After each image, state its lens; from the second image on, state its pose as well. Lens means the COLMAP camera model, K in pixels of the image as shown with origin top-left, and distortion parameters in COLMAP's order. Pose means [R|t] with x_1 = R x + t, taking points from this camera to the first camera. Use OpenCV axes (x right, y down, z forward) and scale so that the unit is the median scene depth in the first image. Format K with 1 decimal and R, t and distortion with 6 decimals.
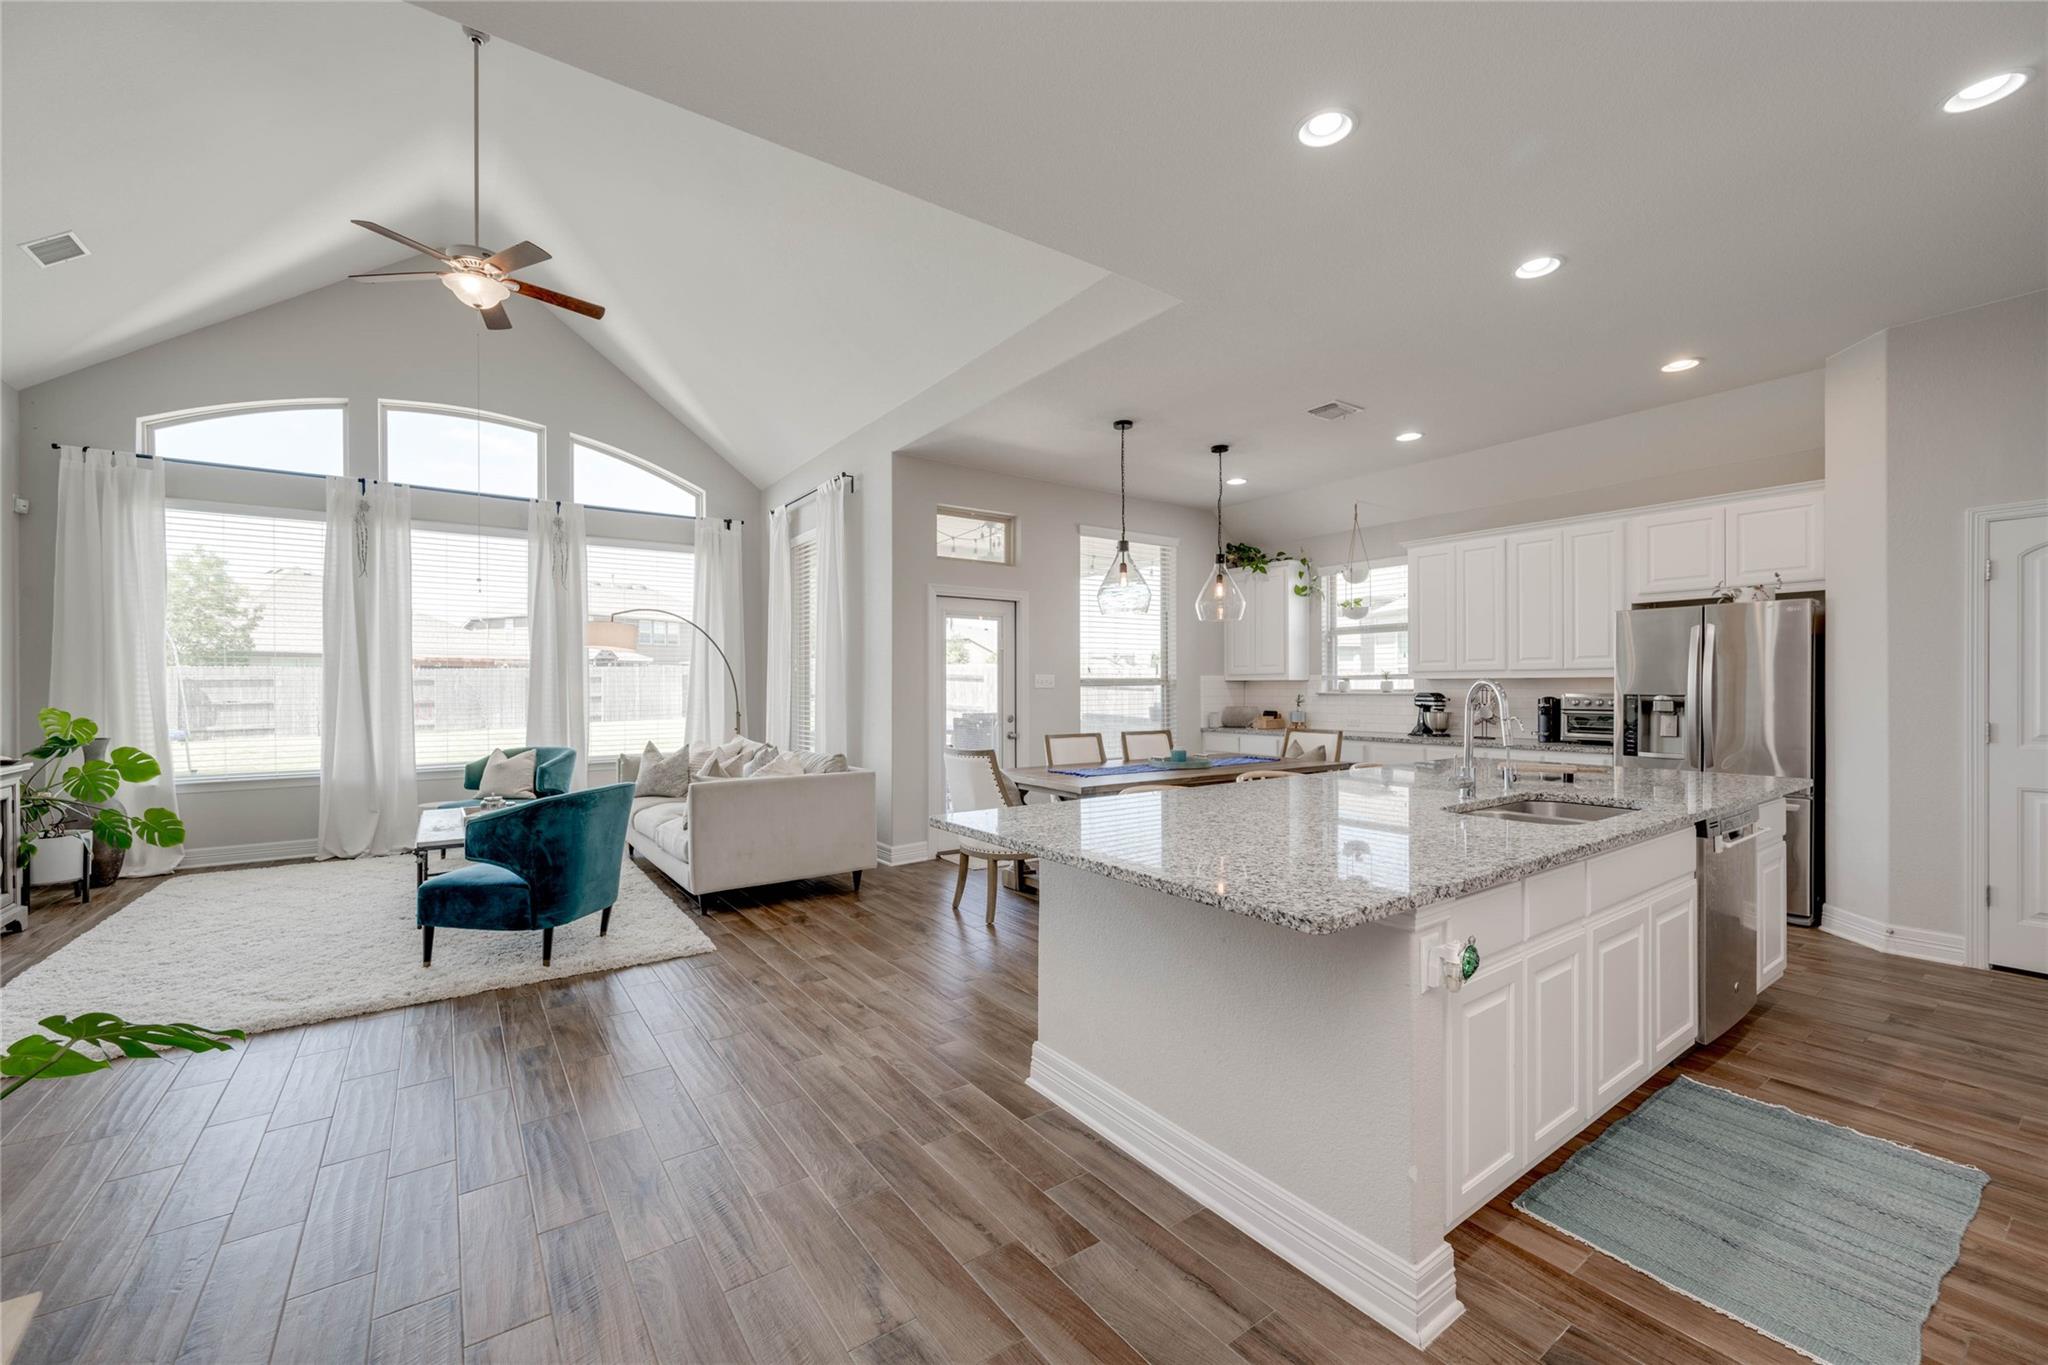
lens RADIAL K [[821.7, 0, 1028.4], [0, 821.7, 688.7], [0, 0, 1]] dist [0.001495, 0.000684]
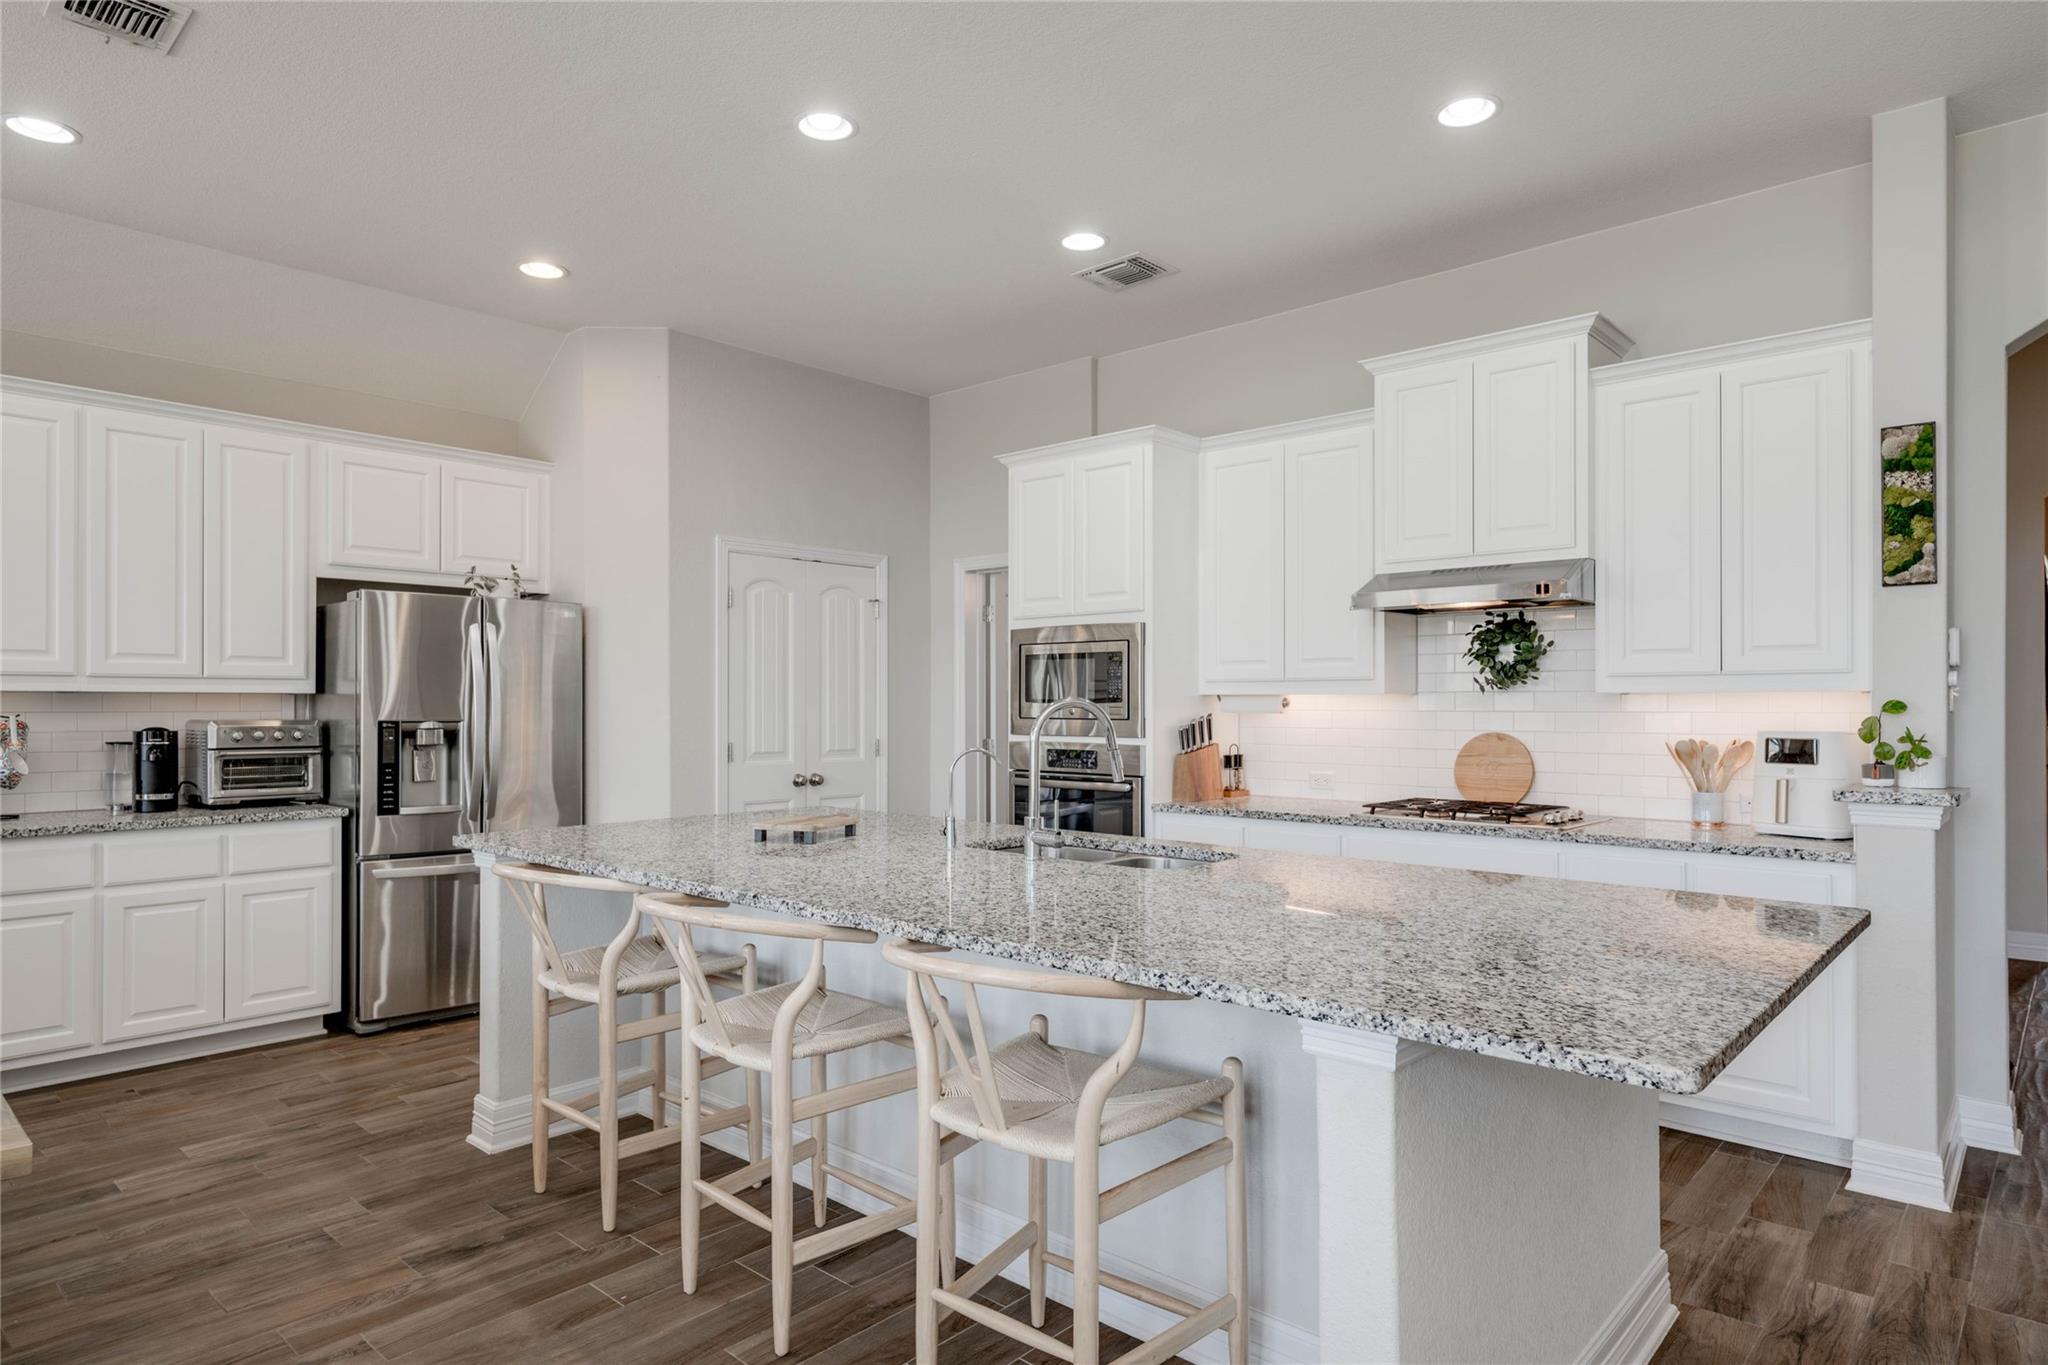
lens RADIAL K [[1172.5, 0, 1031.8], [0, 1172.5, 697.8], [0, 0, 1]] dist [0.005667, 0.003890]
pose [[-0.204915, 0.009779, 0.978731, -0.273113], [0.002661, 0.999952, -0.009434, -0.000766], [-0.978776, 0.000671, -0.204931, 0.662496]]
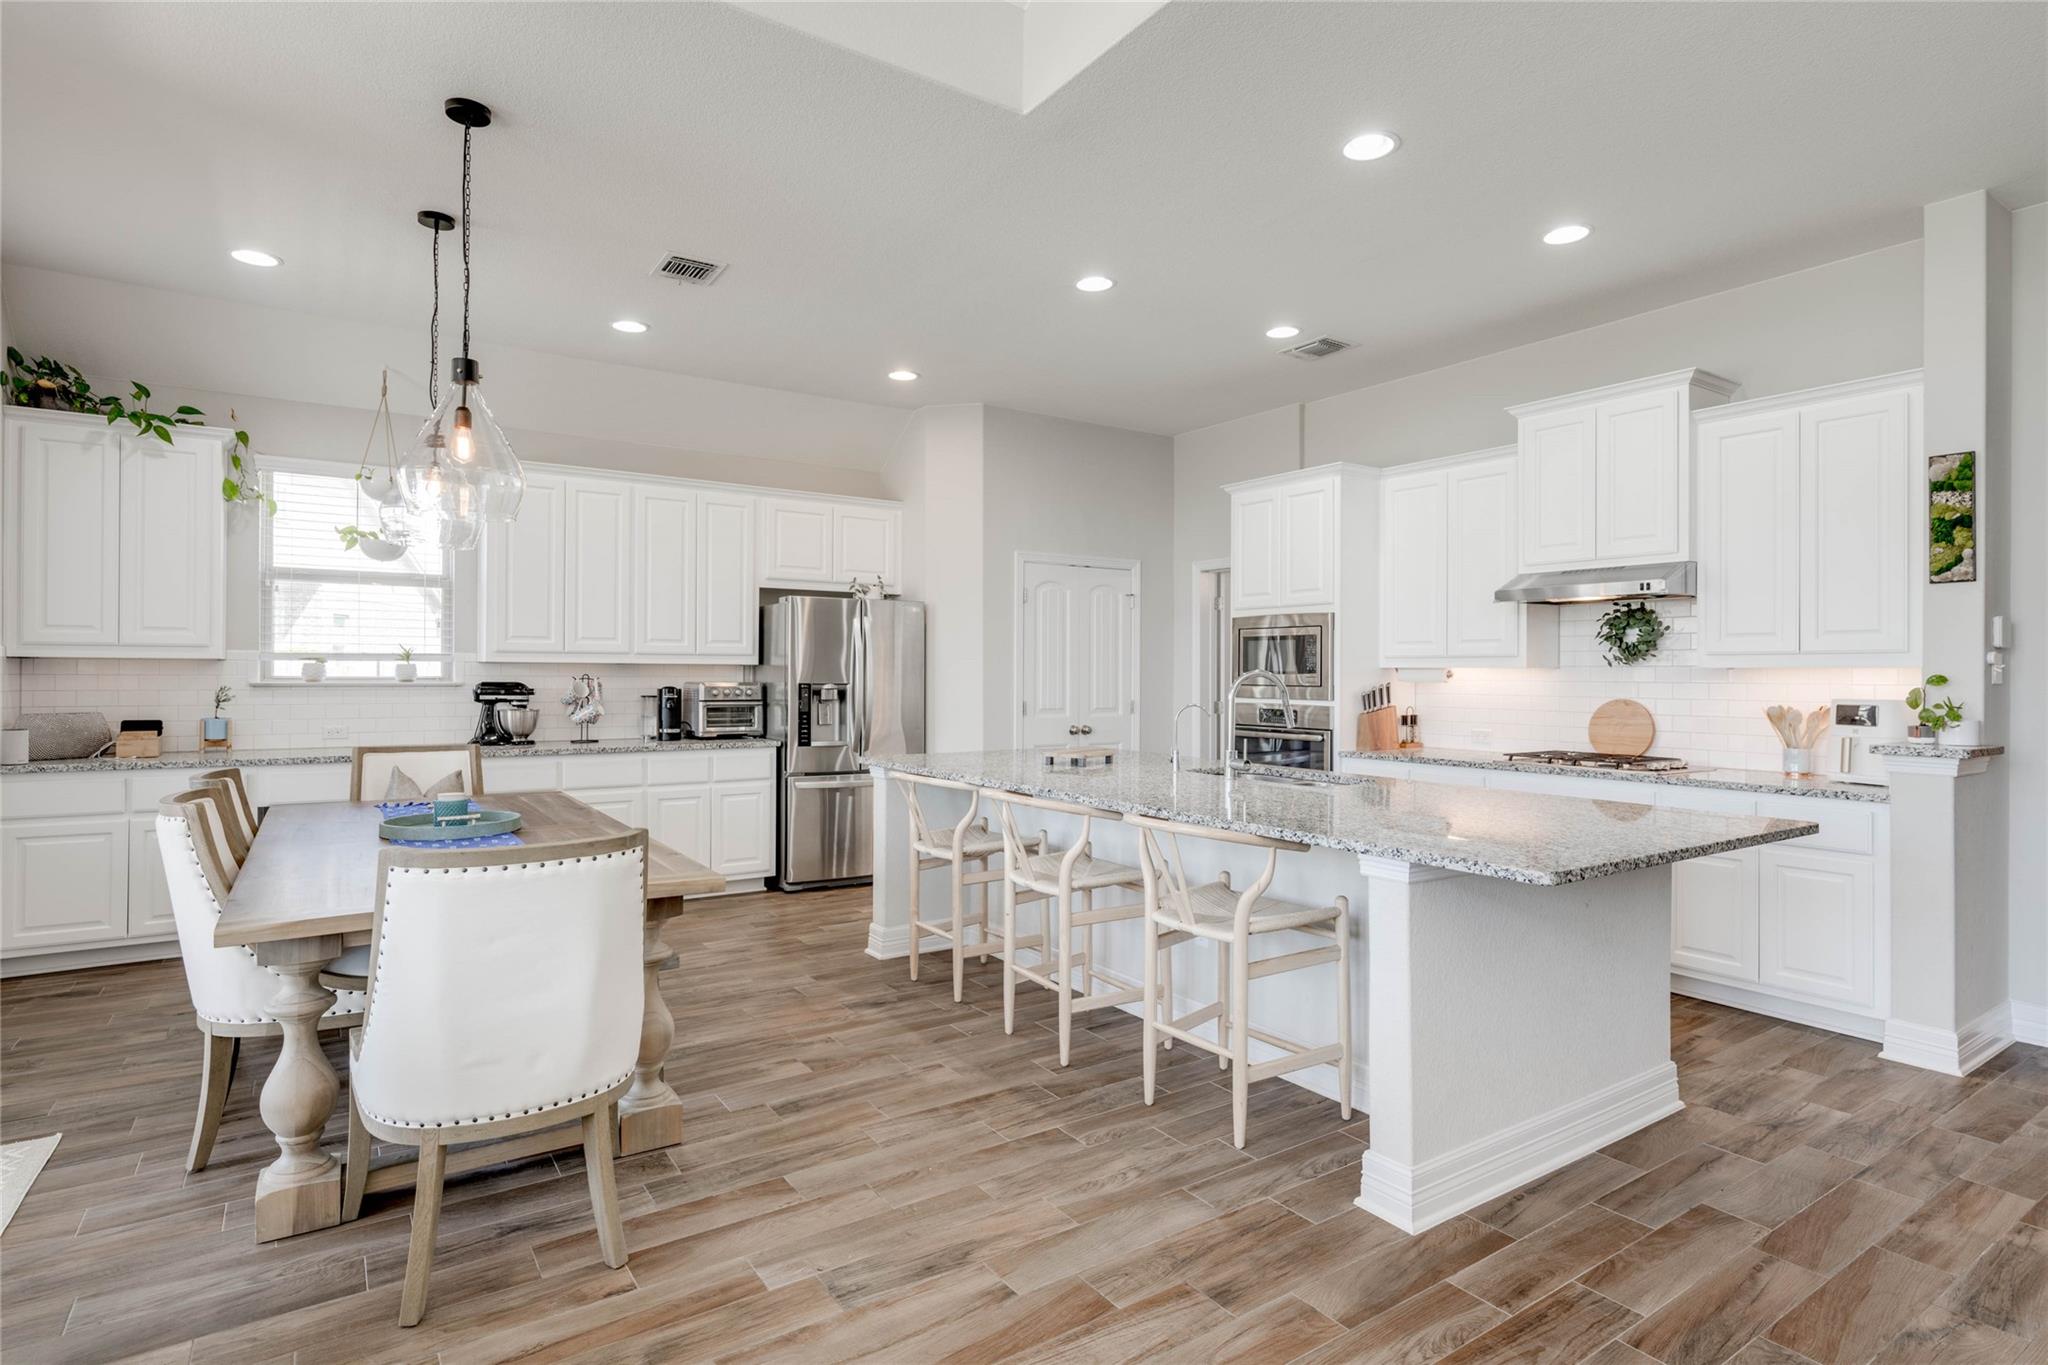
lens RADIAL K [[1029.9, 0, 1027.1], [0, 1029.9, 687.5], [0, 0, 1]] dist [-0.002809, -0.001574]
pose [[0.033347, -0.009314, 0.999400, -0.458333], [-0.003288, 0.999950, 0.009429, -0.000169], [-0.999438, -0.003600, 0.033314, 0.666844]]
